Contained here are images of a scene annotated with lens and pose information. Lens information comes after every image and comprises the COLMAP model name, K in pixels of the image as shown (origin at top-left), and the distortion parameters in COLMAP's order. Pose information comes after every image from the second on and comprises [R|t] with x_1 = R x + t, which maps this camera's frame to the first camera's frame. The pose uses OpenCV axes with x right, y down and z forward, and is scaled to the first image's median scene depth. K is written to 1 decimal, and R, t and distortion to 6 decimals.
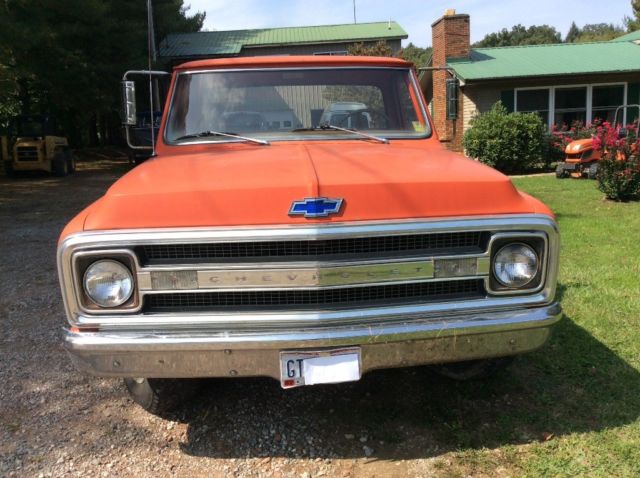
lens RADIAL K [[585.0, 0, 318.5], [0, 585.0, 250.3], [0, 0, 1]] dist [0.066254, -0.117820]
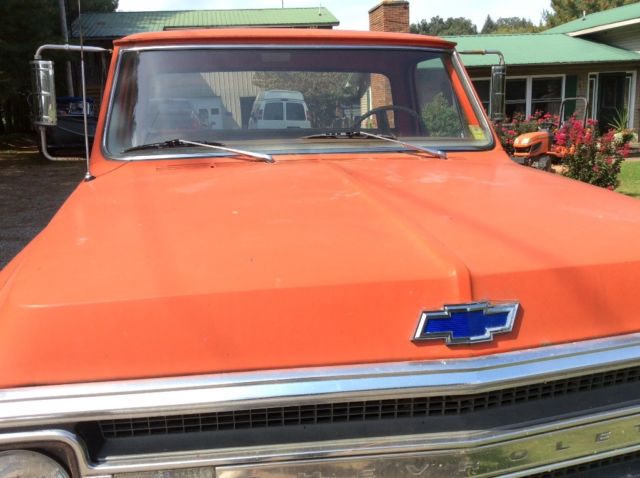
lens RADIAL K [[590.7, 0, 320.0], [0, 590.7, 239.0], [0, 0, 1]] dist [0.070389, -0.169505]
pose [[0.991443, -0.017930, 0.129306, -0.021174], [0.017917, 0.999839, 0.001261, -0.016534], [-0.129307, 0.001066, 0.991604, 0.060529]]
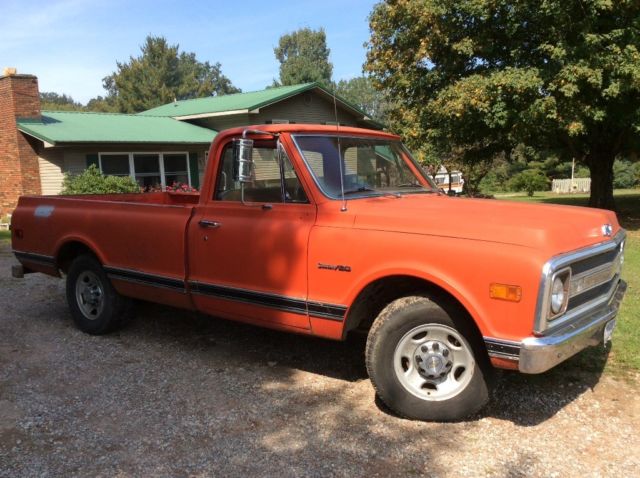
lens RADIAL K [[585.0, 0, 318.5], [0, 585.0, 250.3], [0, 0, 1]] dist [0.066254, -0.117820]
pose [[0.655150, -0.081935, 0.751043, -0.208540], [0.160311, 0.986541, -0.032216, -0.010952], [-0.738295, 0.141507, 0.659467, 0.059406]]
